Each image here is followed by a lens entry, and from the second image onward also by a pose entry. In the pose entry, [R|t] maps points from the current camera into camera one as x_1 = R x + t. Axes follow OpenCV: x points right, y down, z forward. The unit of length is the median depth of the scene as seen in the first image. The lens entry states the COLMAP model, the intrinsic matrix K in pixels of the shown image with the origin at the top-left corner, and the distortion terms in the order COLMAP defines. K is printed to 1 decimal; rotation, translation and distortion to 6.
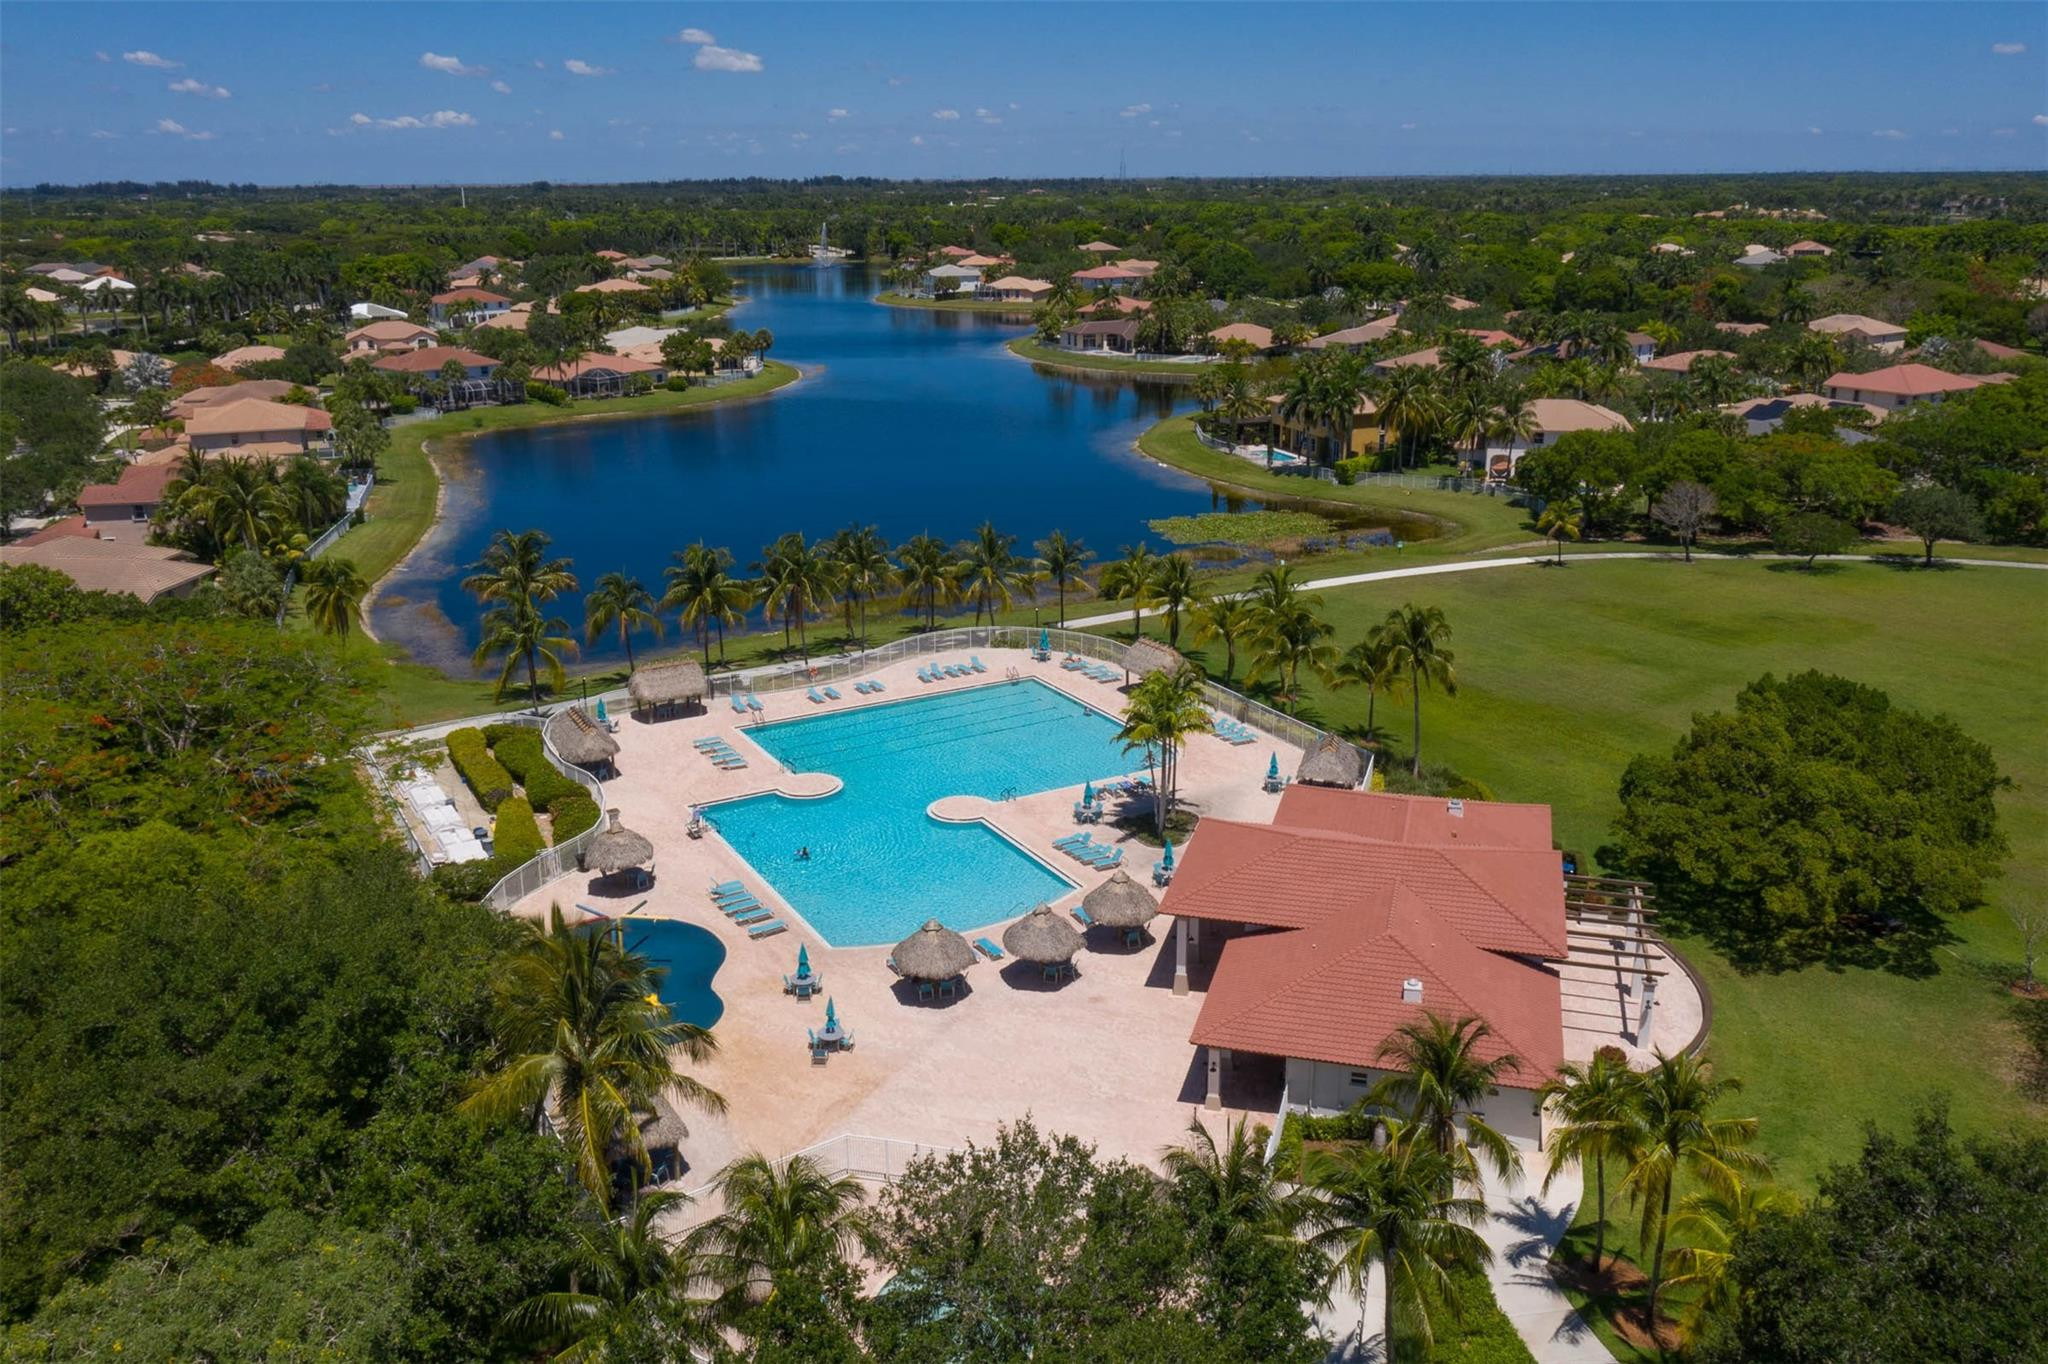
lens RADIAL K [[1616.5, 0, 998.7], [0, 1616.5, 678.2], [0, 0, 1]] dist [-0.017858, 0.001410]
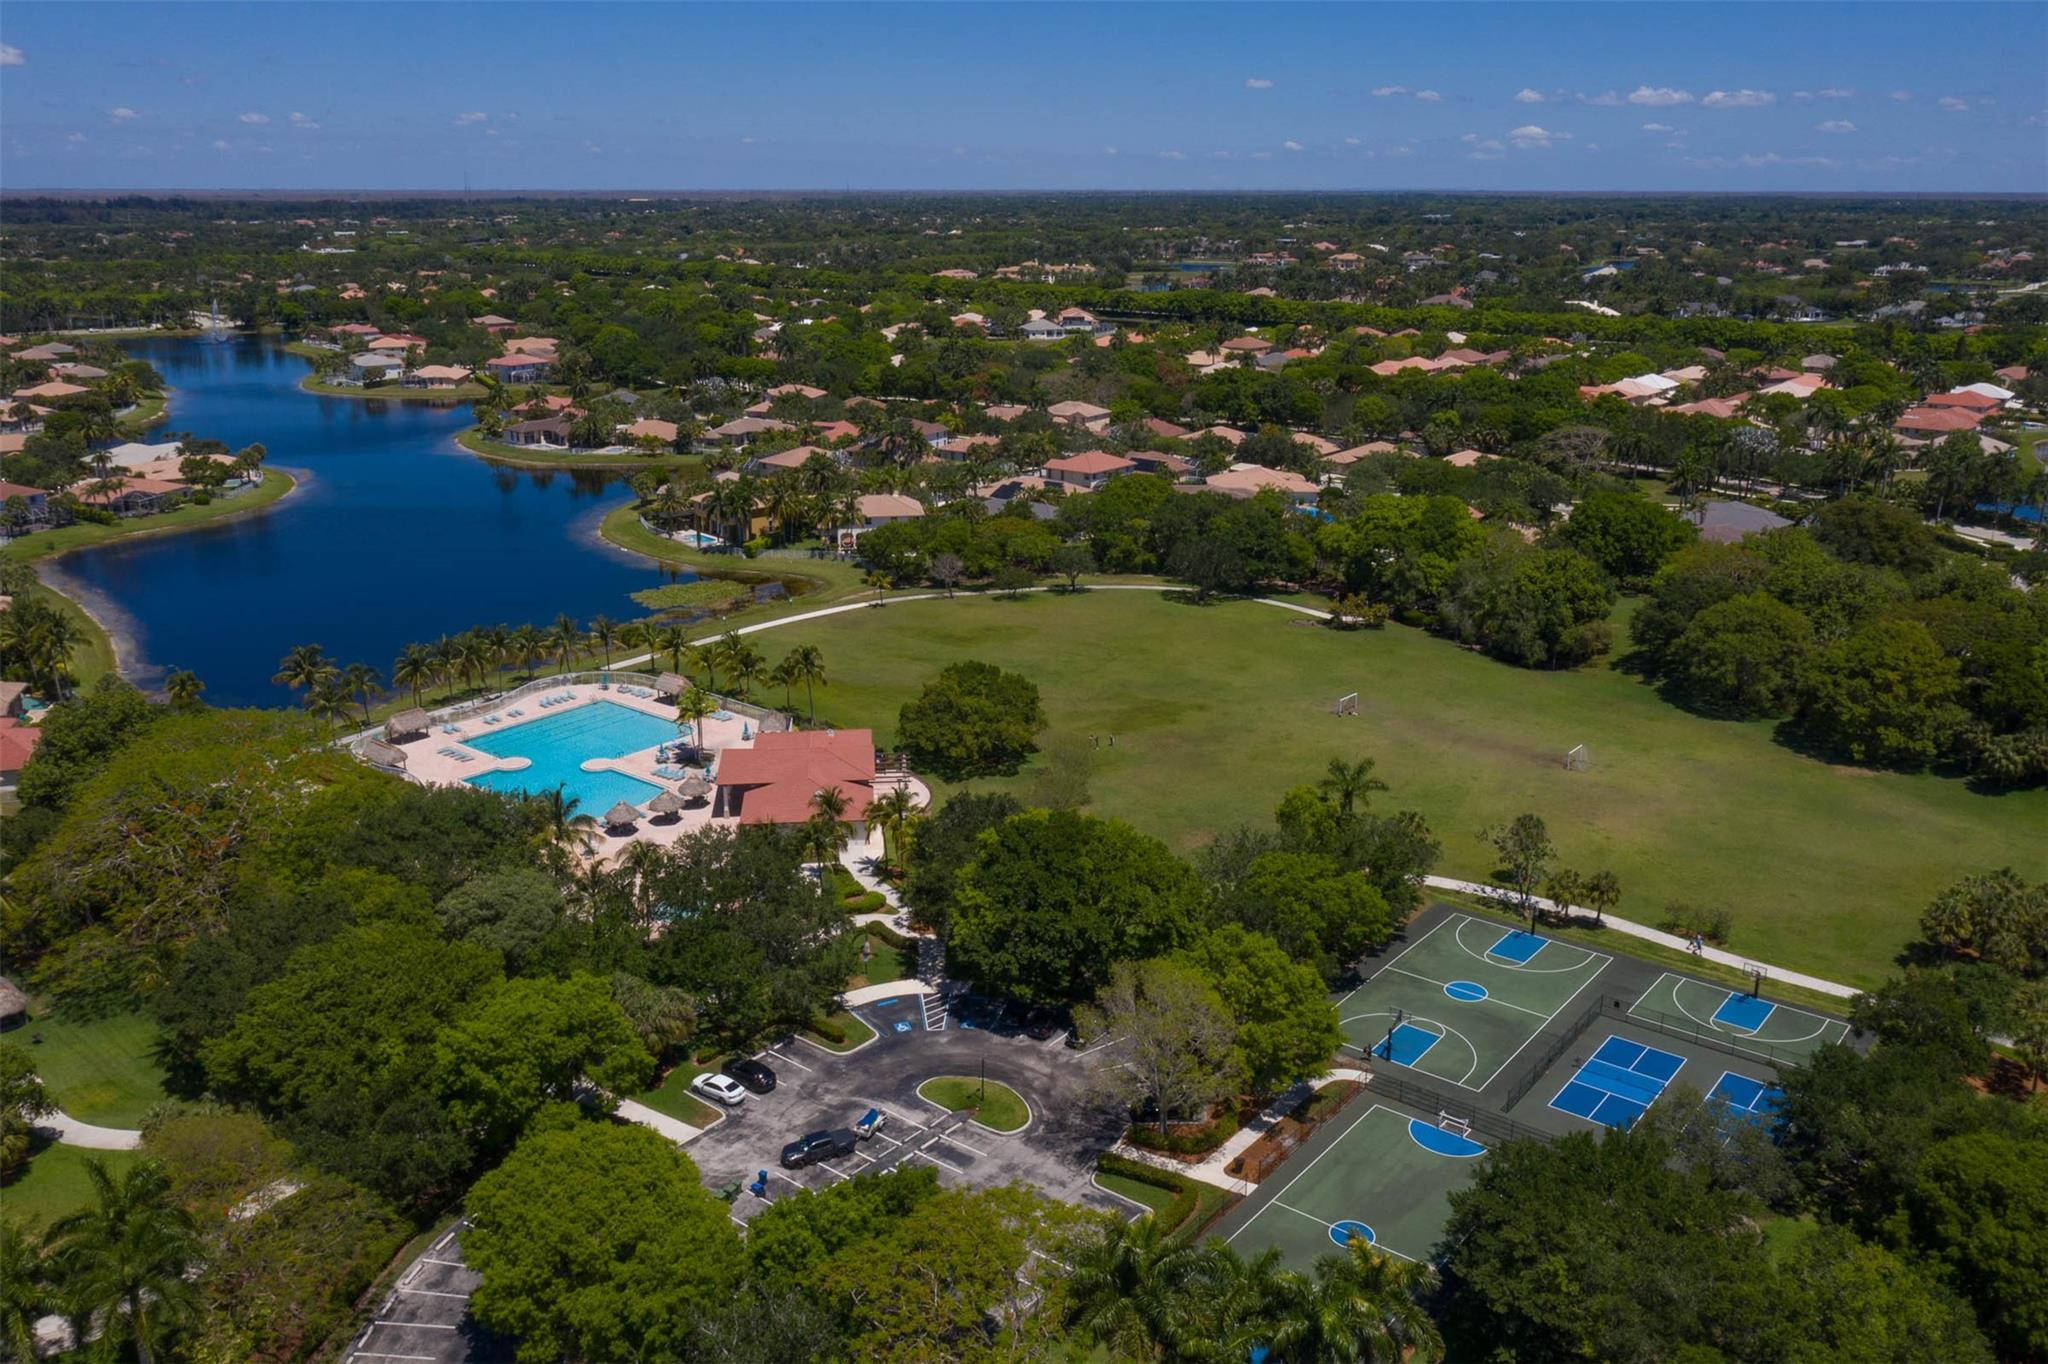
lens RADIAL K [[1616.5, 0, 998.7], [0, 1616.5, 678.2], [0, 0, 1]] dist [-0.017858, 0.001410]
pose [[0.927451, -0.096067, 0.361393, -0.157266], [0.098617, 0.995060, 0.011428, -0.000624], [-0.360706, 0.025041, 0.932344, -0.608229]]
